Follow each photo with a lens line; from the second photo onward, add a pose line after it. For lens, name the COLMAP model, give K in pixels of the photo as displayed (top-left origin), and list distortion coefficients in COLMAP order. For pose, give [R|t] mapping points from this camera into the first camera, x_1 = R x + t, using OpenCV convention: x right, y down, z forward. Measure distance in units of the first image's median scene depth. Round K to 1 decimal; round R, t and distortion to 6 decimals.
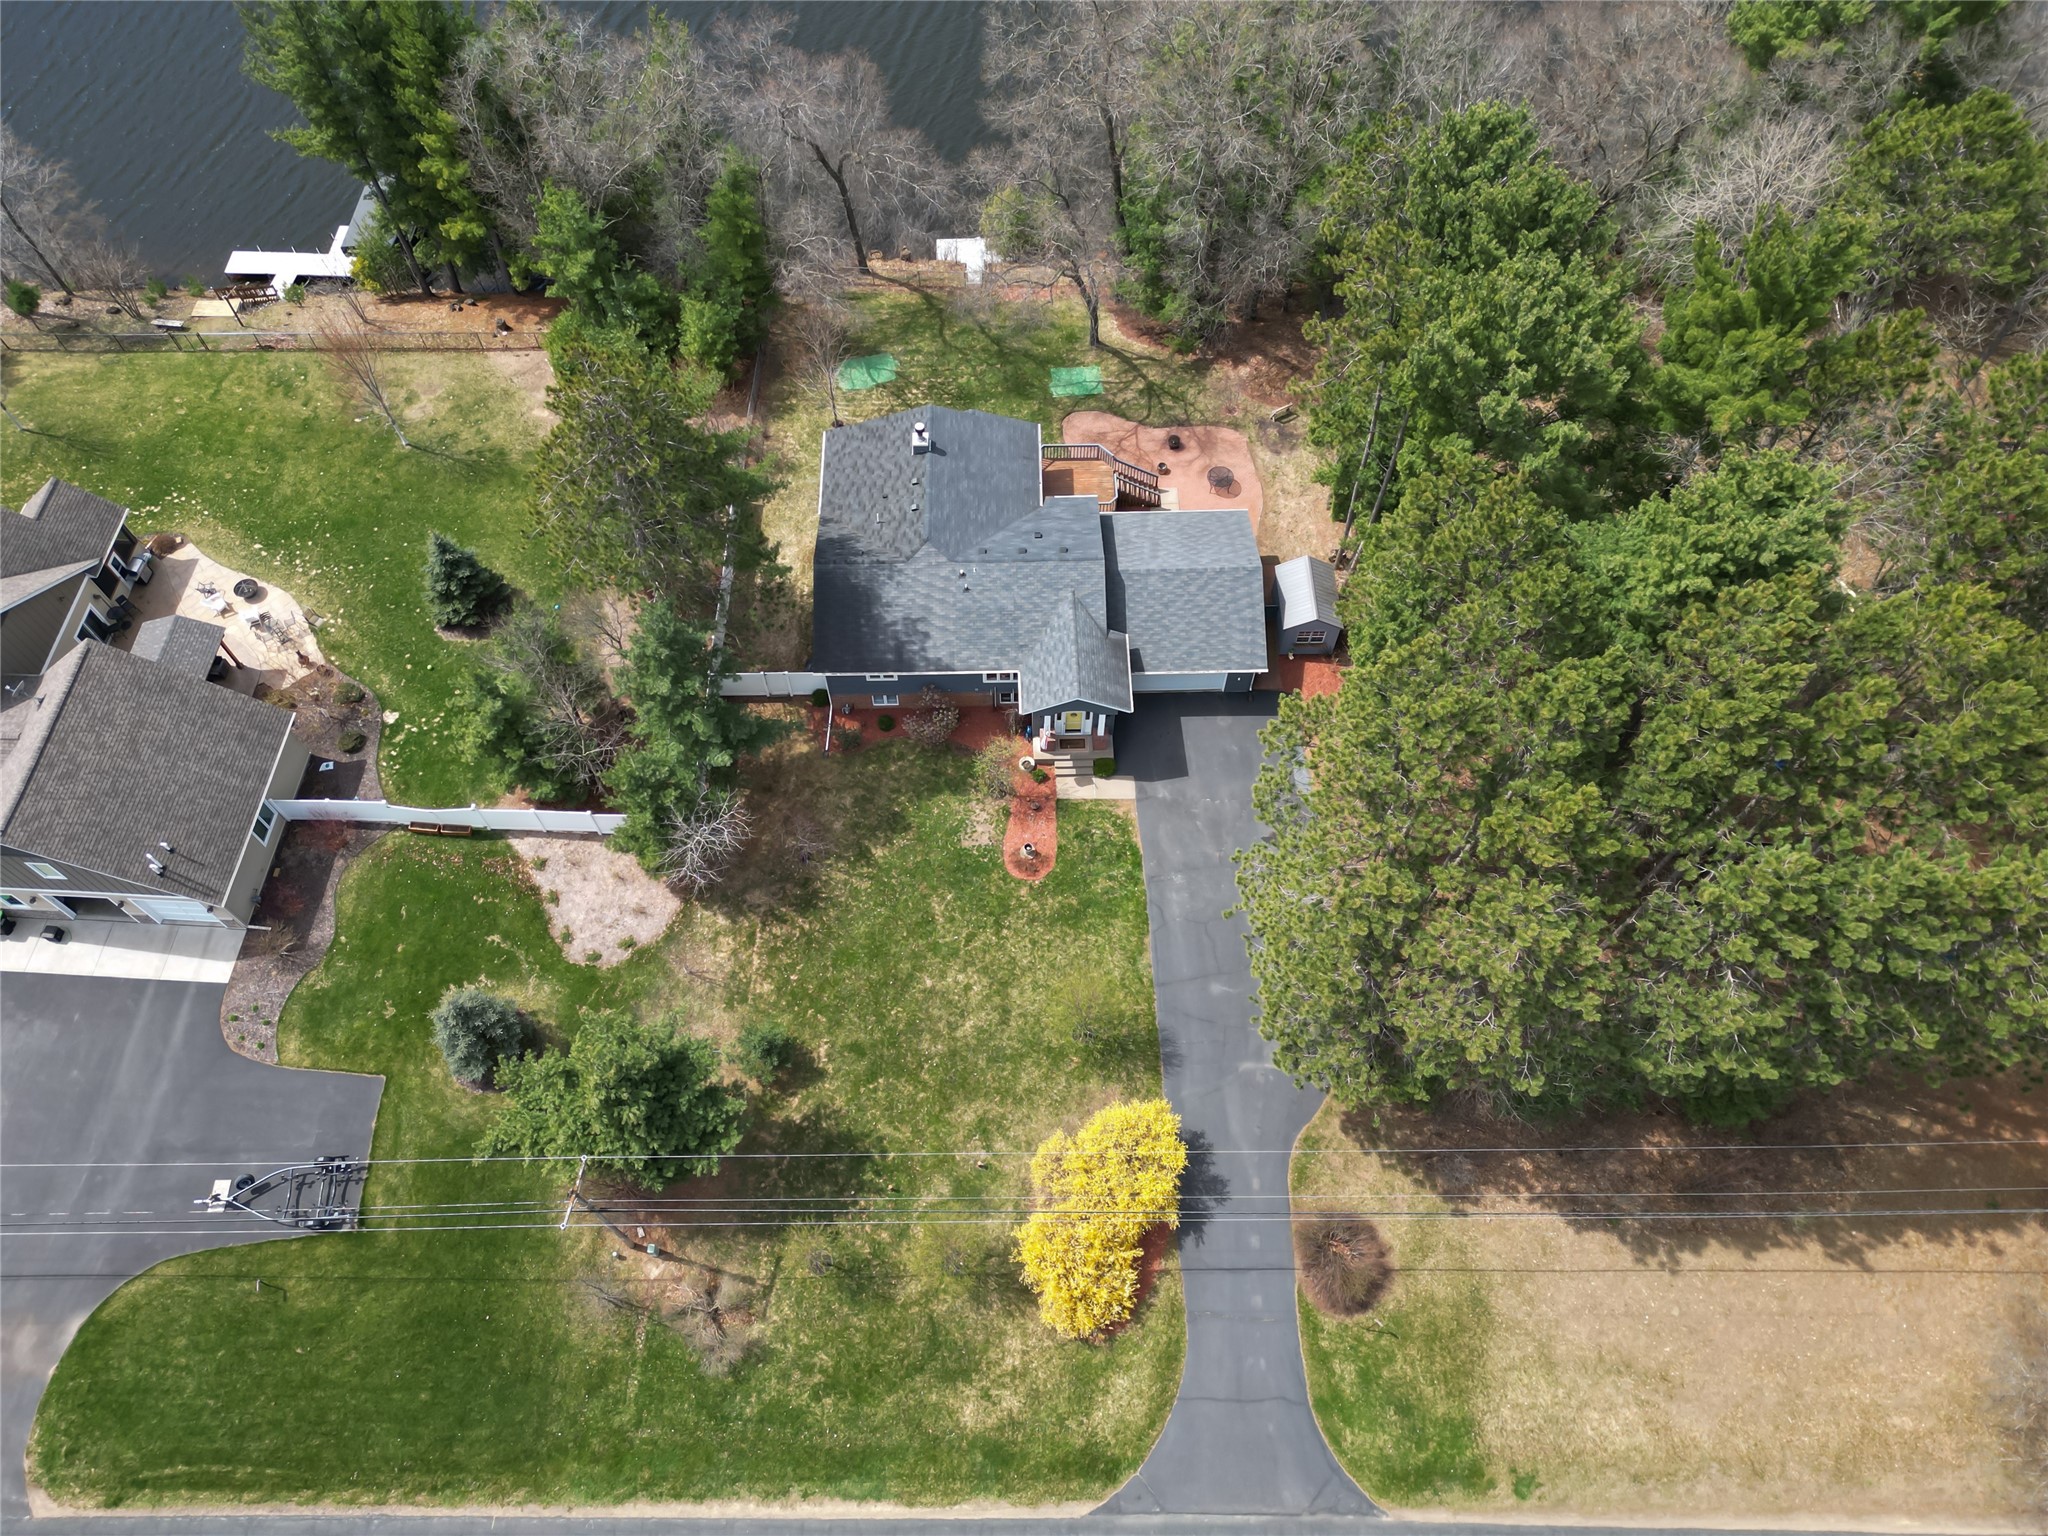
lens RADIAL K [[1439.1, 0, 1024.0], [0, 1439.1, 768.0], [0, 0, 1]] dist [0.096851, -0.103297]
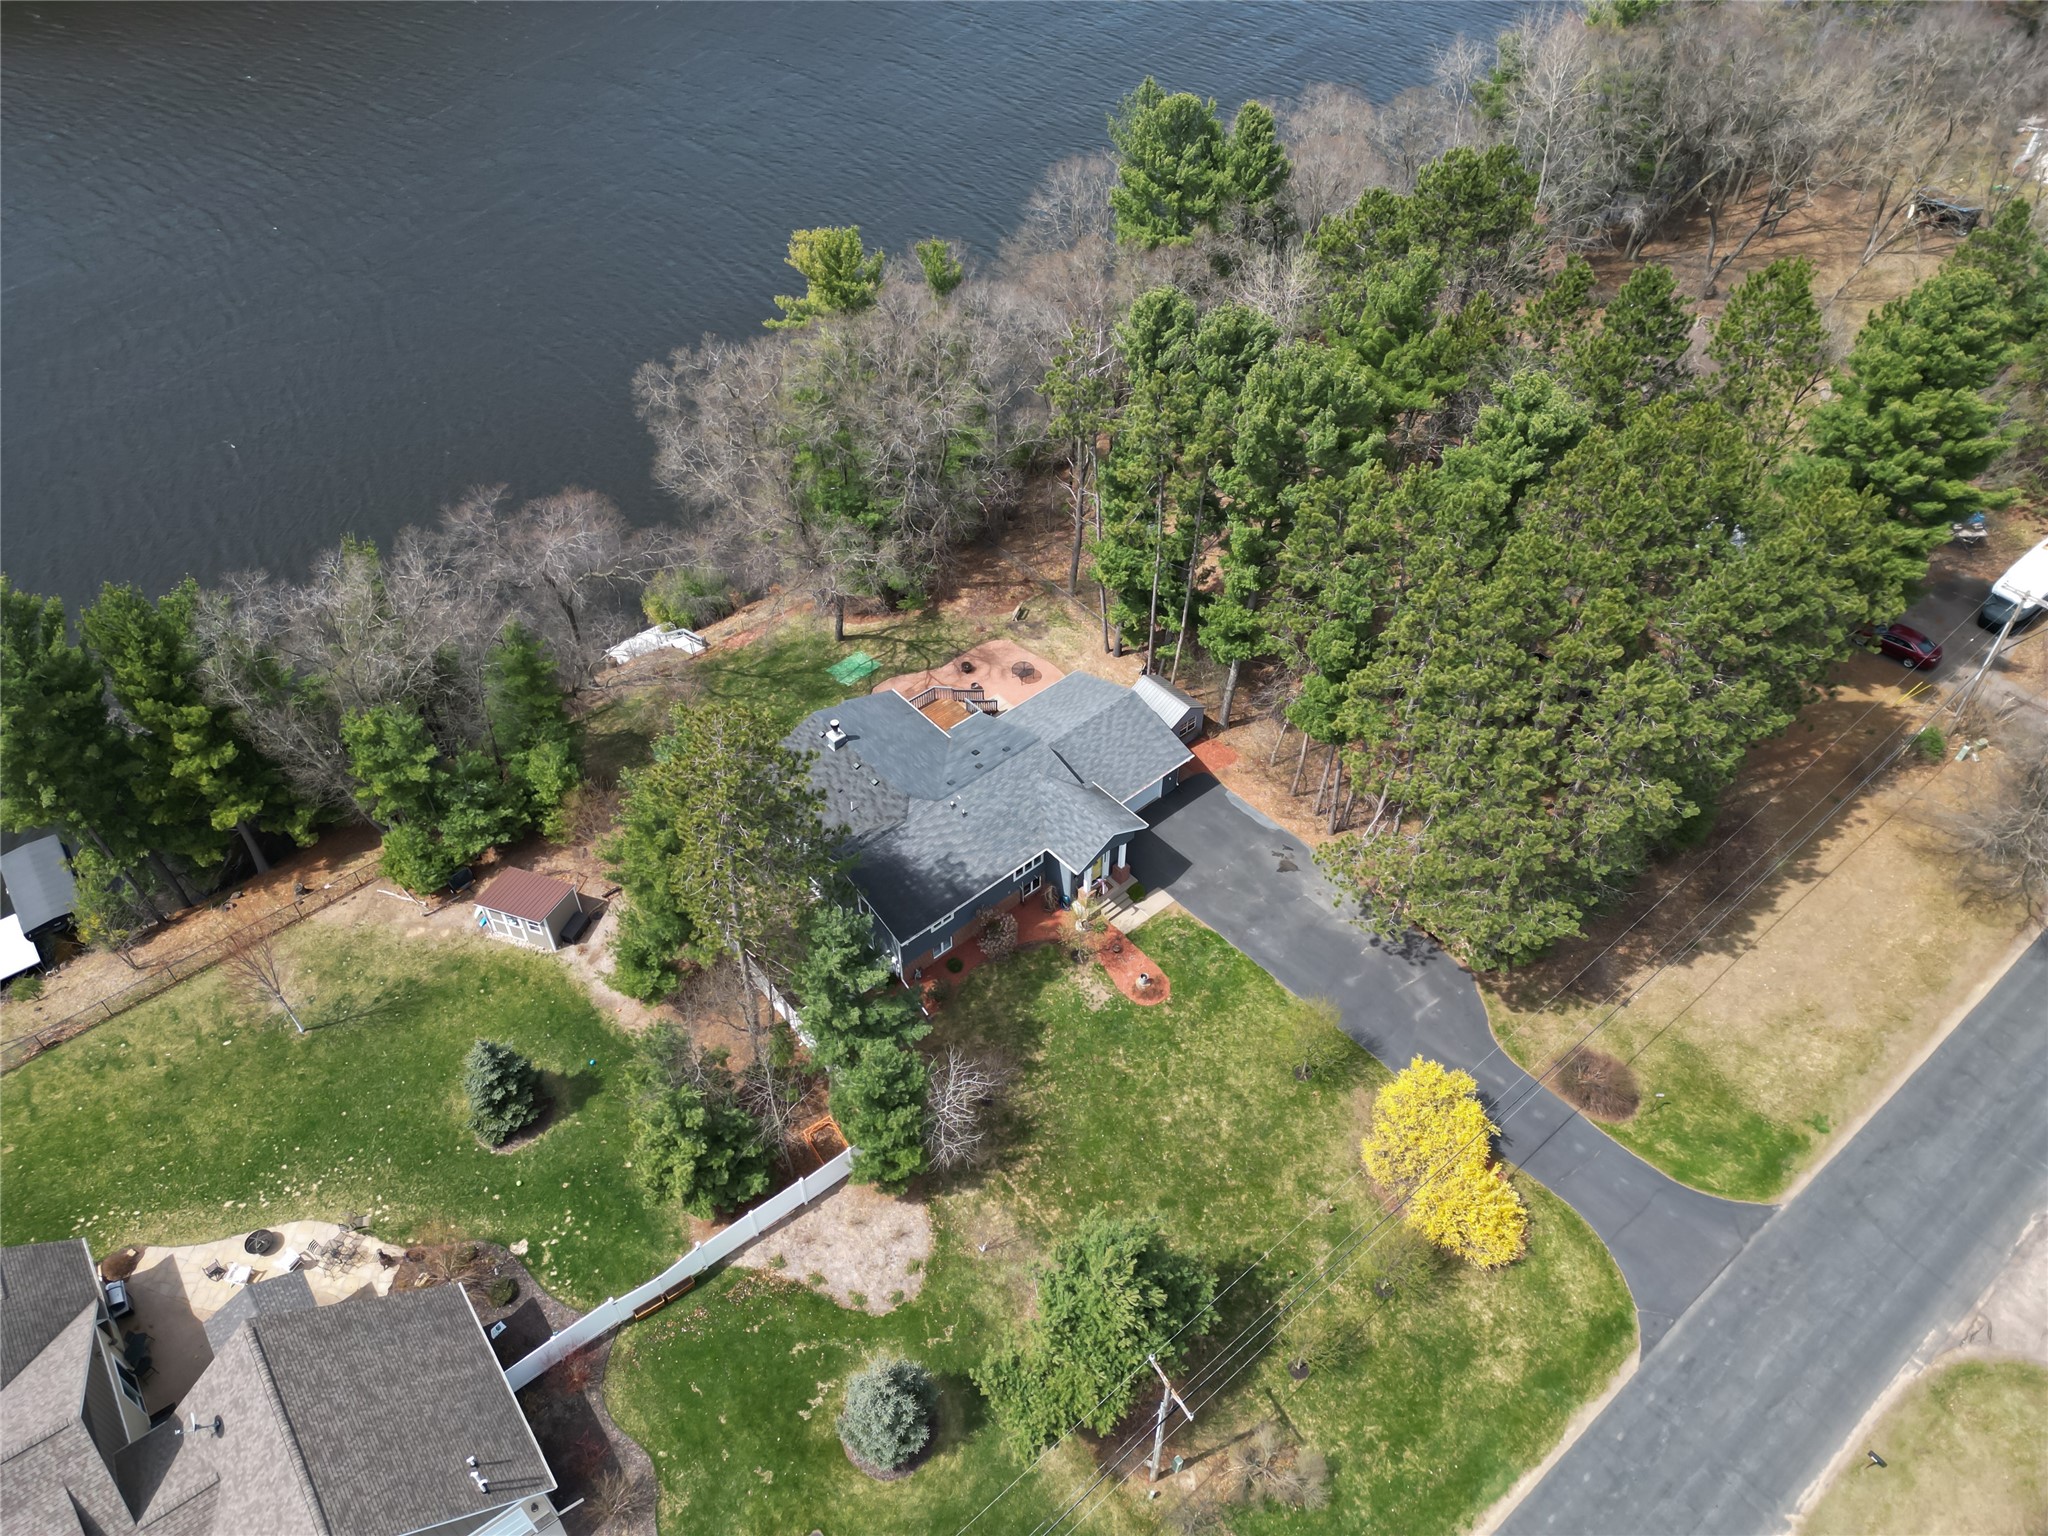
lens RADIAL K [[1439.1, 0, 1024.0], [0, 1439.1, 768.0], [0, 0, 1]] dist [0.096851, -0.103297]
pose [[0.765740, -0.456351, 0.453195, -0.493059], [0.558883, 0.820843, -0.117757, 0.002244], [-0.318263, 0.343454, 0.883599, -0.003100]]
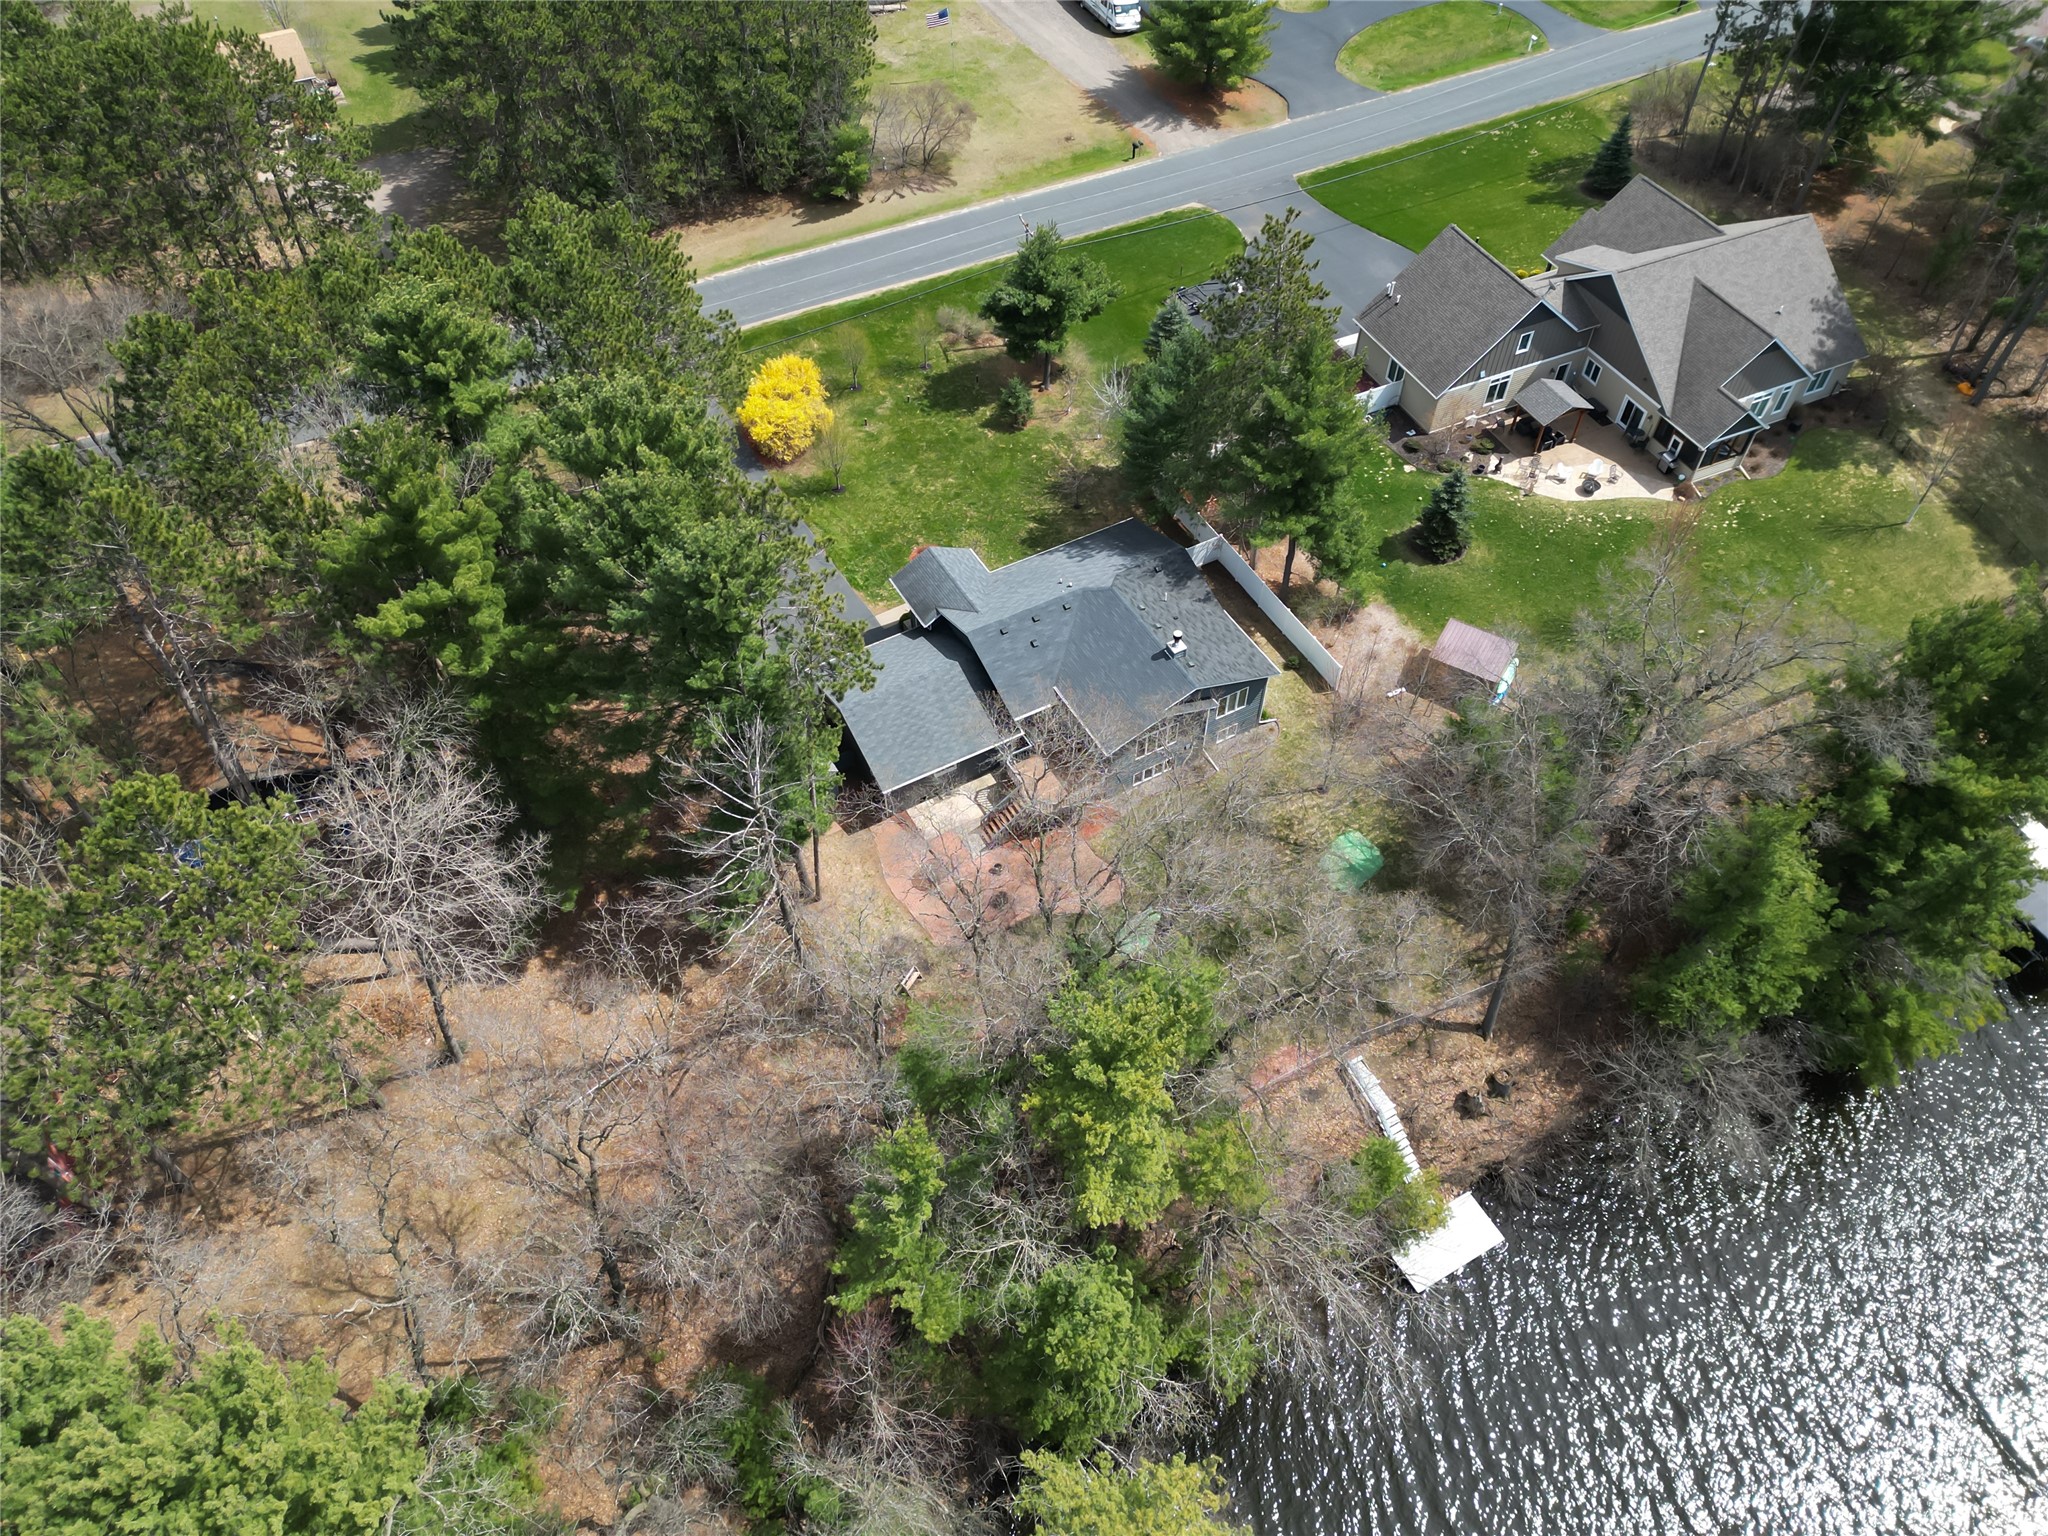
lens RADIAL K [[1439.1, 0, 1024.0], [0, 1439.1, 768.0], [0, 0, 1]] dist [0.096851, -0.103297]
pose [[-0.885663, 0.359191, -0.294250, 0.392197], [-0.401550, -0.274293, 0.873797, -1.193370], [0.233149, 0.892045, 0.387164, 0.675157]]
